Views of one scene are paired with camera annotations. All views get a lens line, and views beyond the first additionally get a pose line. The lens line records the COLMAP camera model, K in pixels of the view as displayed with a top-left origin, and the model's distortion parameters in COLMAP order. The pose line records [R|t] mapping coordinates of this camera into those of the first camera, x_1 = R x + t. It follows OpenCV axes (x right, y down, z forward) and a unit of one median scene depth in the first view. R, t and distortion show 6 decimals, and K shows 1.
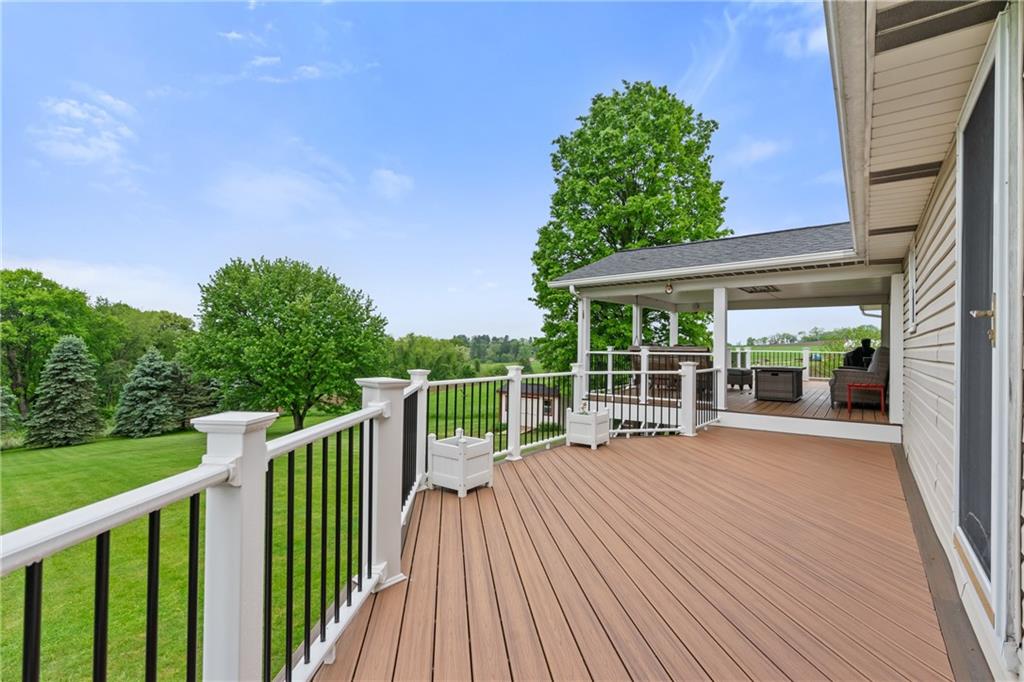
lens RADIAL K [[462.9, 0, 514.1], [0, 462.9, 341.3], [0, 0, 1]] dist [0.003510, 0.000773]
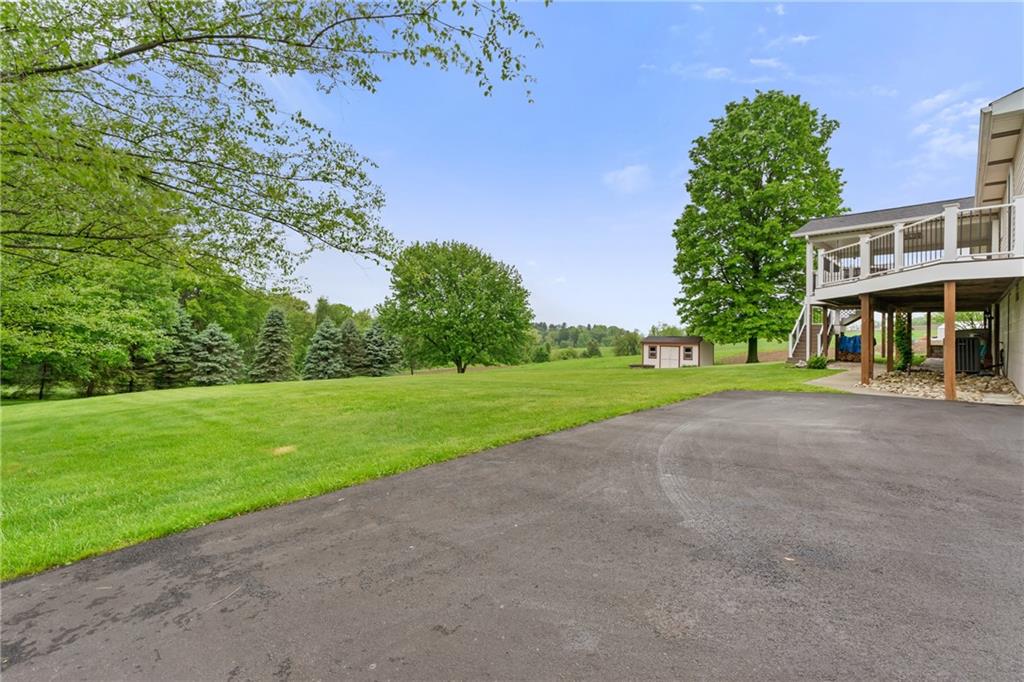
lens RADIAL K [[470.0, 0, 514.1], [0, 470.0, 334.4], [0, 0, 1]] dist [0.014340, 0.000341]
pose [[0.994992, 0.003155, -0.099900, -0.173191], [-0.002585, 0.999980, 0.005831, 0.054911], [0.099917, -0.005544, 0.994980, -0.207250]]
